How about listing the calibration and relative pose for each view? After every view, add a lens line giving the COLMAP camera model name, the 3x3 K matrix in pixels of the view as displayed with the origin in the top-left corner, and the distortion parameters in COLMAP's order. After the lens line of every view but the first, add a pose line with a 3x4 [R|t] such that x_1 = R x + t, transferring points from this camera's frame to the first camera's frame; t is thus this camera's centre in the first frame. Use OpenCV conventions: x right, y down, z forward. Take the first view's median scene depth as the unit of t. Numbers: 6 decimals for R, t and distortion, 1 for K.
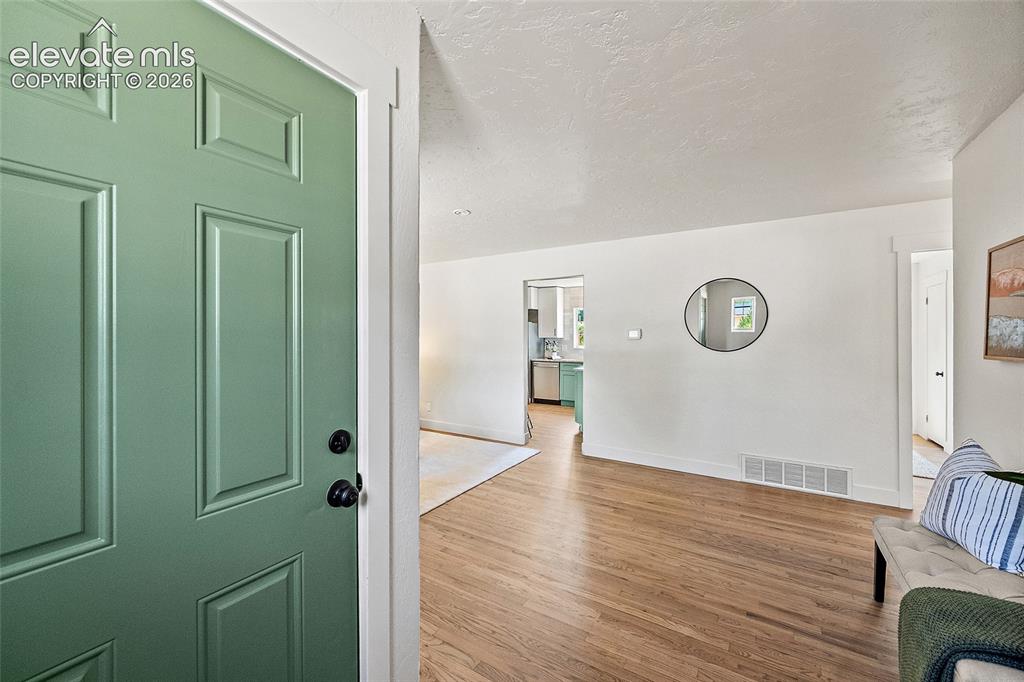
lens RADIAL K [[406.3, 0, 505.6], [0, 406.3, 334.4], [0, 0, 1]] dist [0.000005, 0.000054]
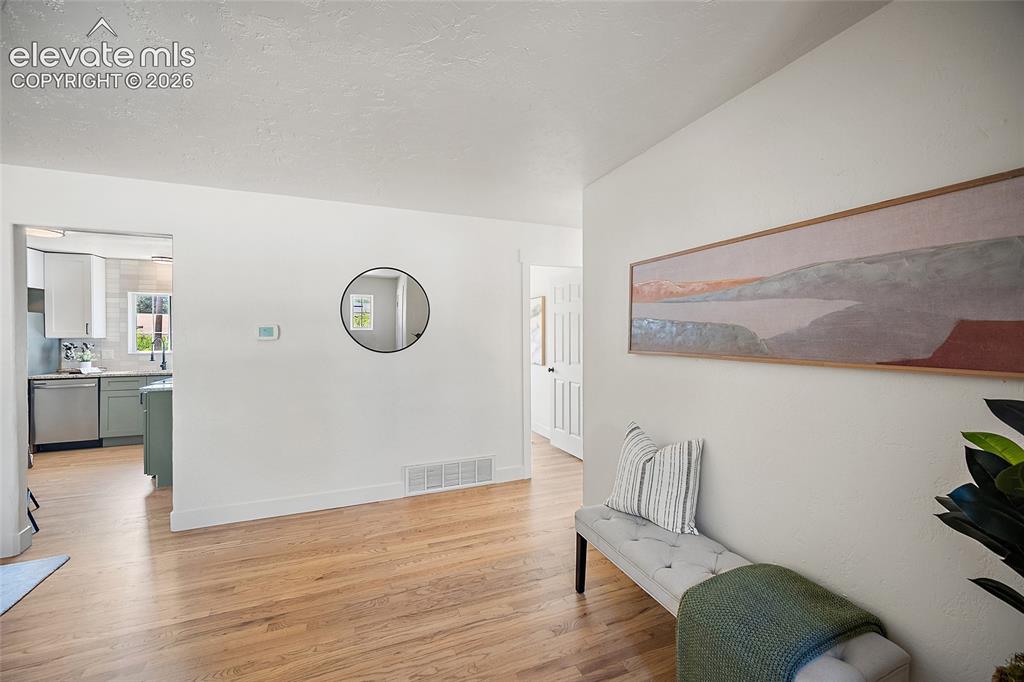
lens RADIAL K [[403.6, 0, 509.1], [0, 403.6, 337.5], [0, 0, 1]] dist [0.000035, -0.000454]
pose [[0.580253, -0.008246, 0.814394, -0.007449], [-0.001320, 0.999938, 0.011066, 0.000106], [-0.814435, -0.007496, 0.580207, 0.315860]]
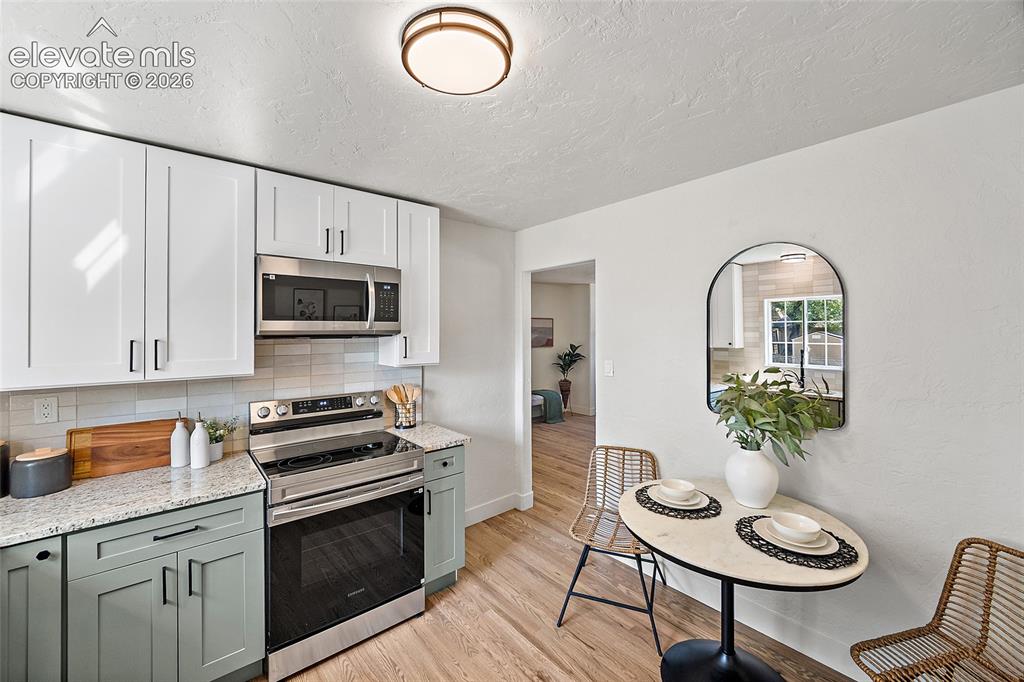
lens RADIAL K [[406.3, 0, 505.6], [0, 406.3, 334.4], [0, 0, 1]] dist [0.000005, 0.000054]
pose [[-0.950208, -0.003113, 0.311600, 0.000631], [-0.001427, 0.999983, 0.005641, -0.041585], [-0.311612, 0.004916, -0.950197, 2.217061]]
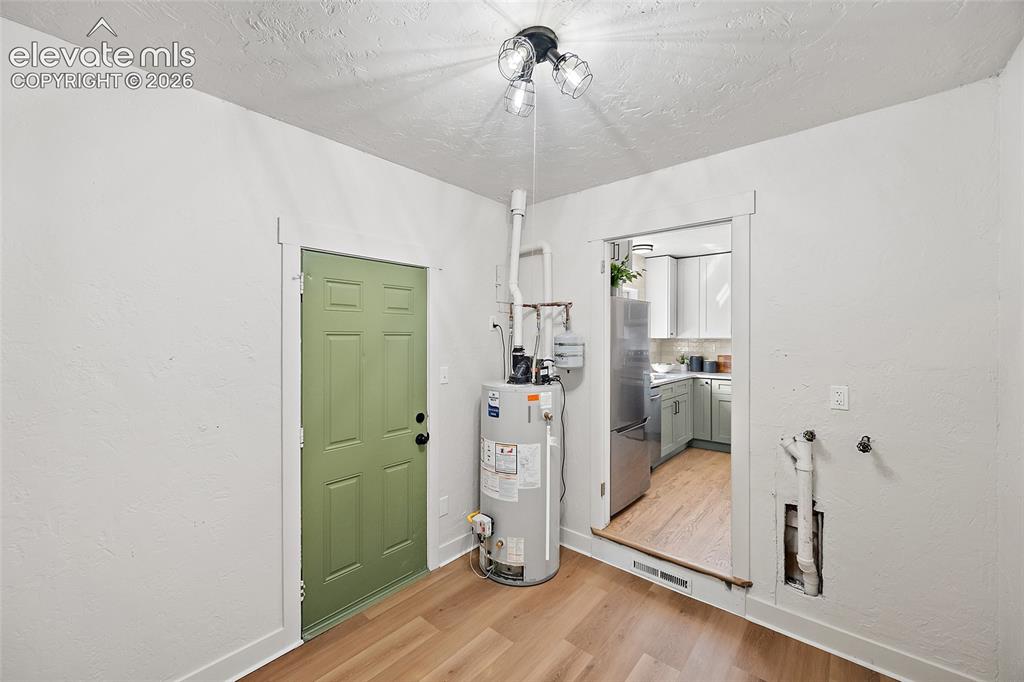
lens RADIAL K [[403.6, 0, 509.1], [0, 403.6, 337.5], [0, 0, 1]] dist [0.000035, -0.000454]
pose [[0.147867, -0.001716, 0.989006, -0.865462], [-0.004350, 0.999988, 0.002385, 0.014606], [-0.988998, -0.004654, 0.147858, 2.436360]]
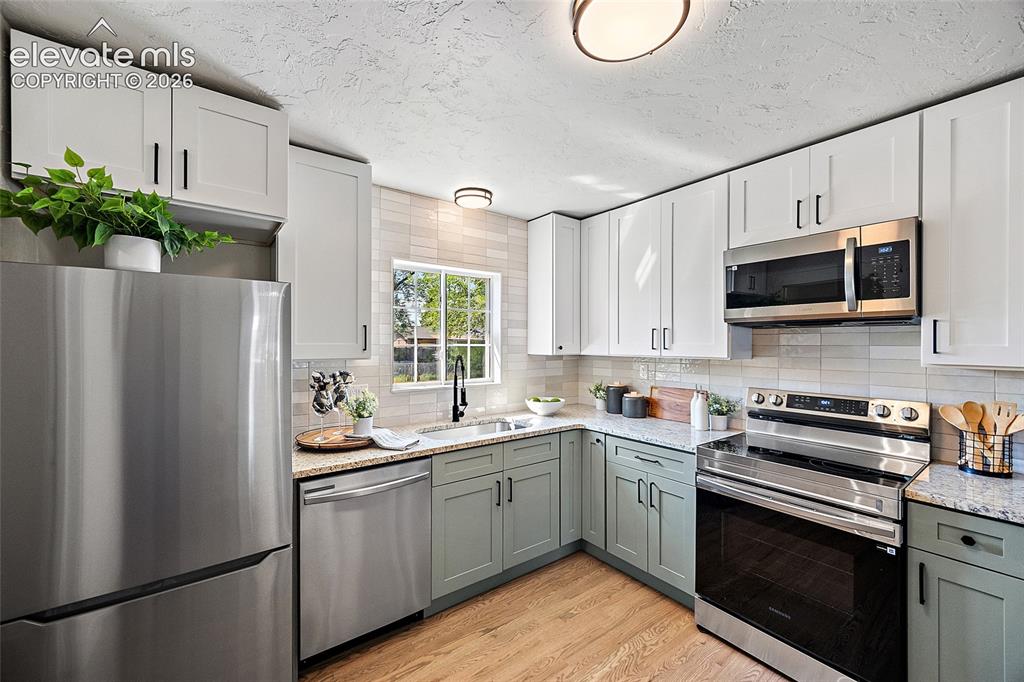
lens RADIAL K [[402.7, 0, 513.5], [0, 402.7, 340.1], [0, 0, 1]] dist [-0.000632, -0.000109]
pose [[0.355007, 0.006605, 0.934840, -0.186981], [-0.004627, 0.999975, -0.005308, -0.007282], [-0.934852, -0.002441, 0.355029, 1.889843]]
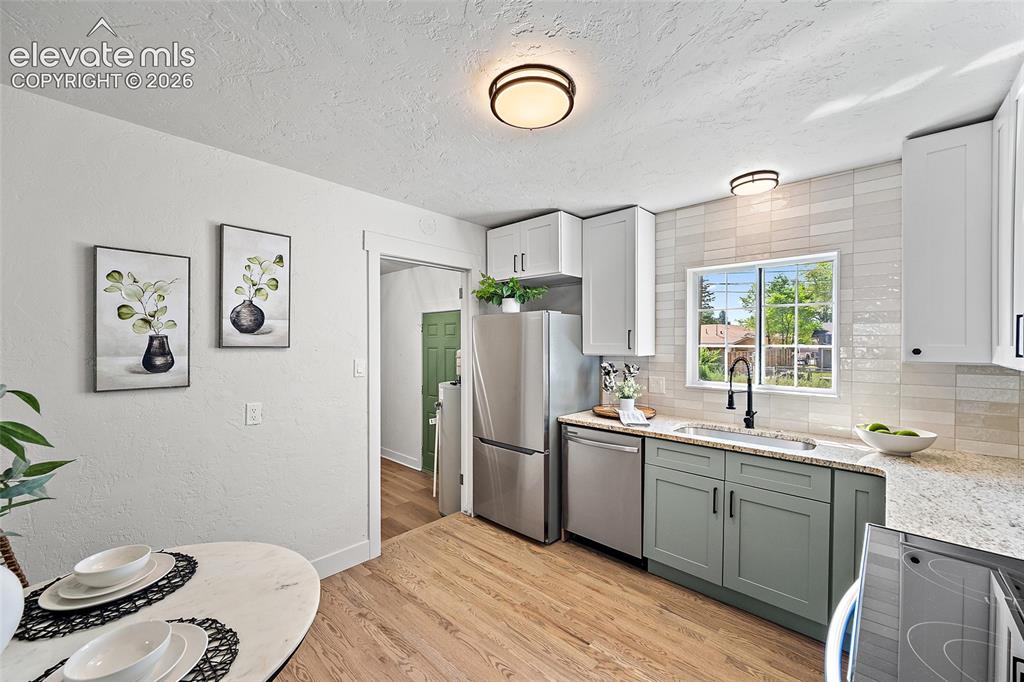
lens RADIAL K [[399.5, 0, 507.0], [0, 399.5, 343.9], [0, 0, 1]] dist [-0.000290, -0.000138]
pose [[0.982146, 0.001302, -0.188118, 0.192658], [-0.000215, 0.999983, 0.005799, -0.009011], [0.188122, -0.005655, 0.982129, 1.497439]]
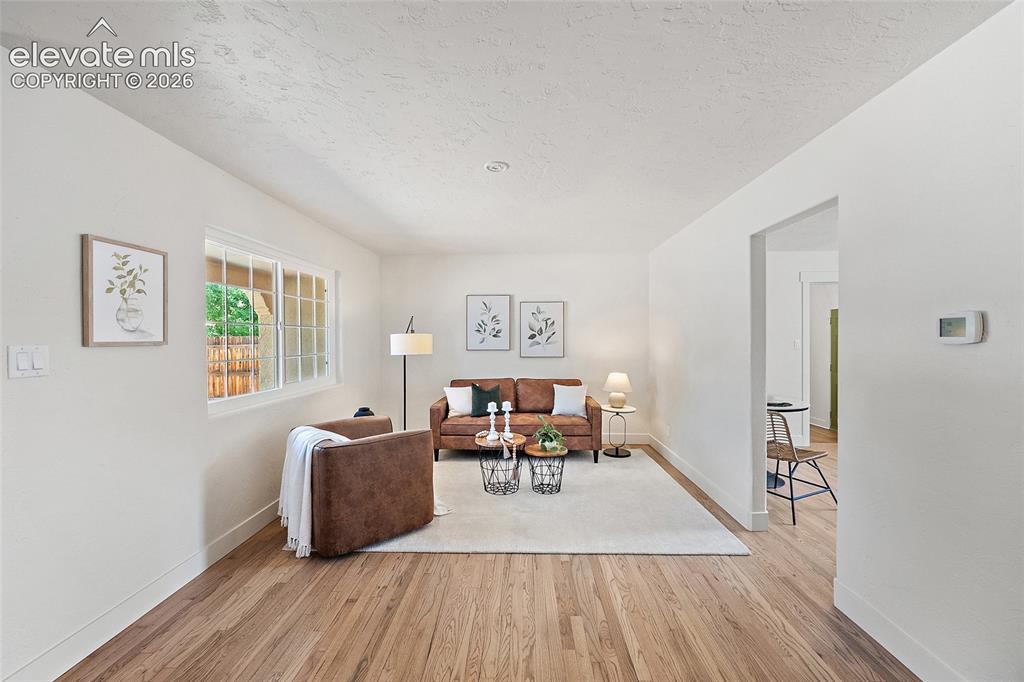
lens RADIAL K [[403.6, 0, 509.1], [0, 403.6, 337.5], [0, 0, 1]] dist [0.000035, -0.000454]
pose [[0.503518, -0.003760, -0.863977, 0.494424], [0.008738, 0.999962, 0.000740, 0.004767], [0.863941, -0.007922, 0.503531, 0.610027]]
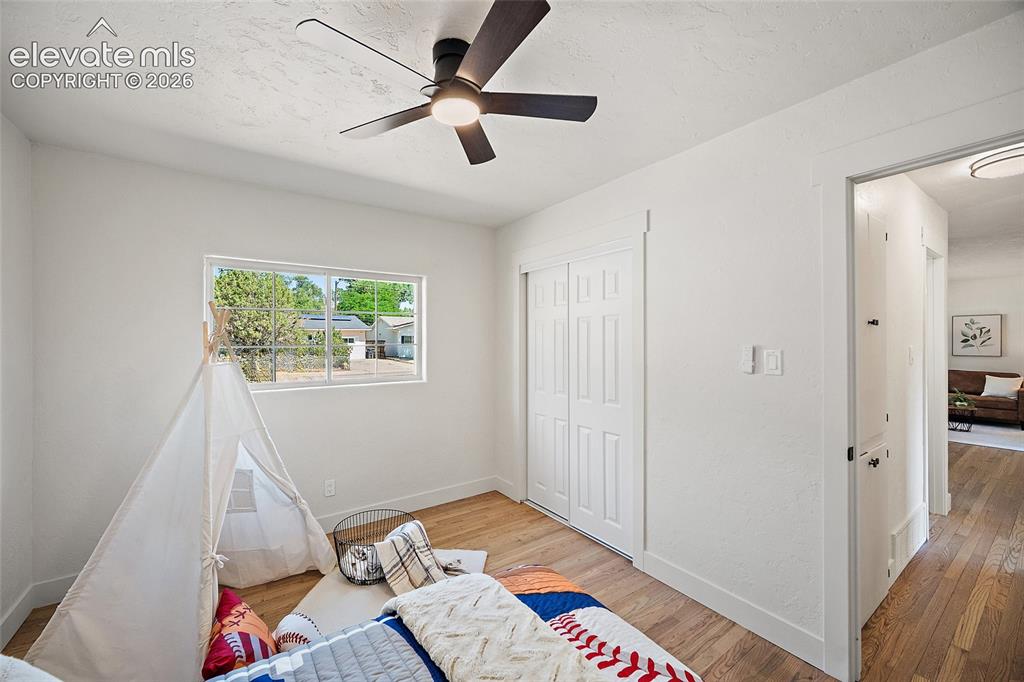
lens RADIAL K [[399.5, 0, 507.0], [0, 399.5, 343.9], [0, 0, 1]] dist [-0.000290, -0.000138]
pose [[-0.381568, 0.004012, -0.924332, 1.933350], [0.004655, 0.999986, 0.002419, 0.003380], [0.924329, -0.003379, -0.381581, 0.083896]]
